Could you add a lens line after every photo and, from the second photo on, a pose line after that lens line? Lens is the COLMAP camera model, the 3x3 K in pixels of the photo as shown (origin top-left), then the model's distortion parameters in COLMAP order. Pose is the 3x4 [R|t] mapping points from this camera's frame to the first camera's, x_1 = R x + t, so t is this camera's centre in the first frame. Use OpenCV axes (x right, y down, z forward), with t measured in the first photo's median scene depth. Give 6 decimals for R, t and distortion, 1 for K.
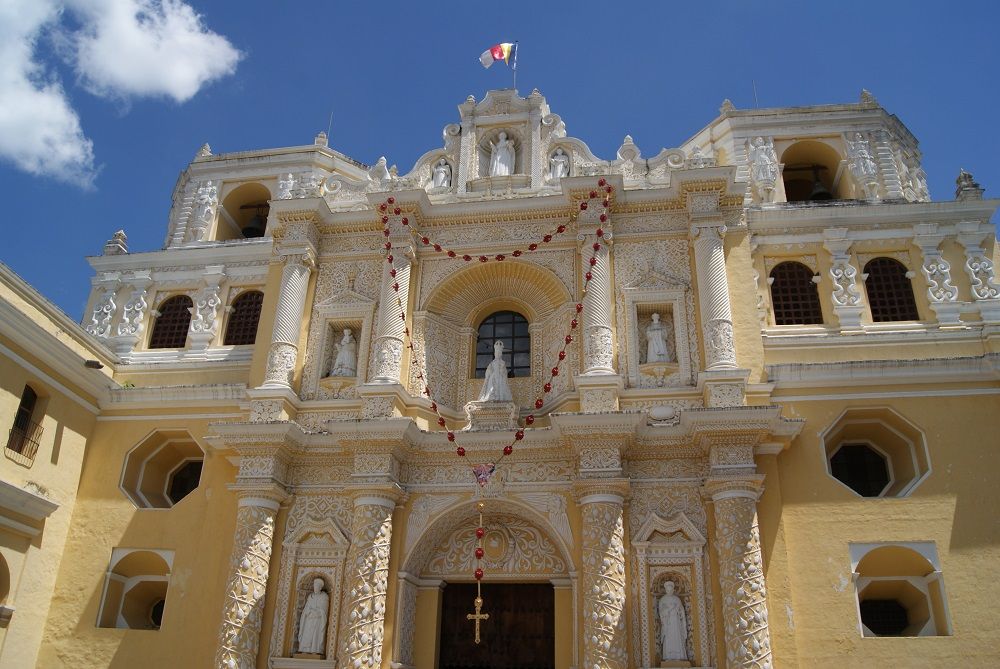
lens RADIAL K [[787.3, 0, 500.0], [0, 787.3, 334.5], [0, 0, 1]] dist [-0.077745, 0.003828]
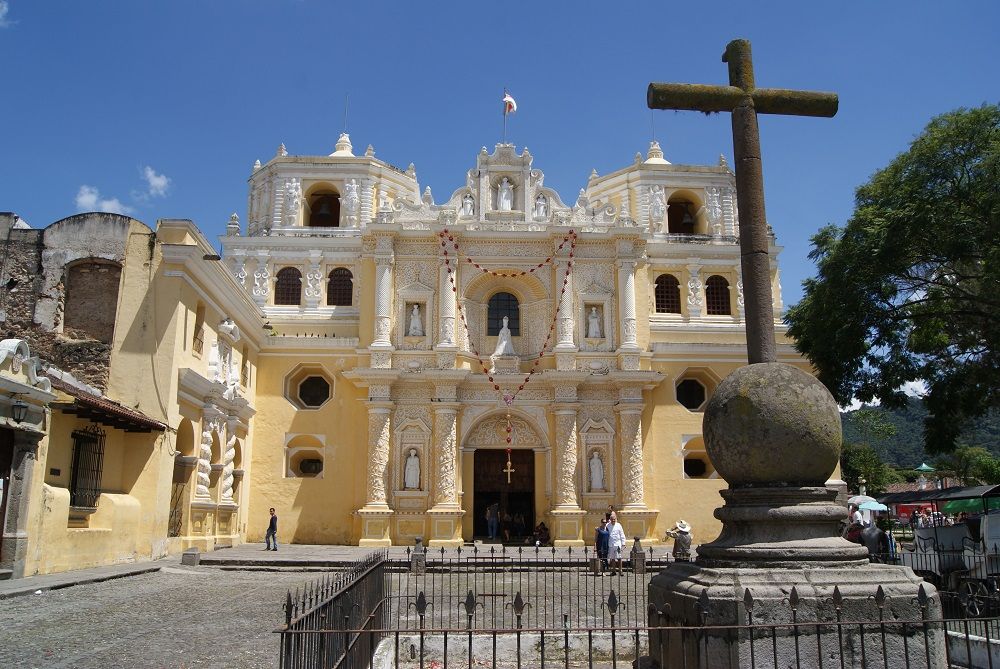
lens RADIAL K [[787.3, 0, 500.0], [0, 787.3, 334.5], [0, 0, 1]] dist [-0.077745, 0.003828]
pose [[0.980680, 0.020767, 0.194513, -0.361518], [-0.065781, 0.971453, 0.227931, -0.359391], [-0.184227, -0.236323, 0.954050, -0.697852]]
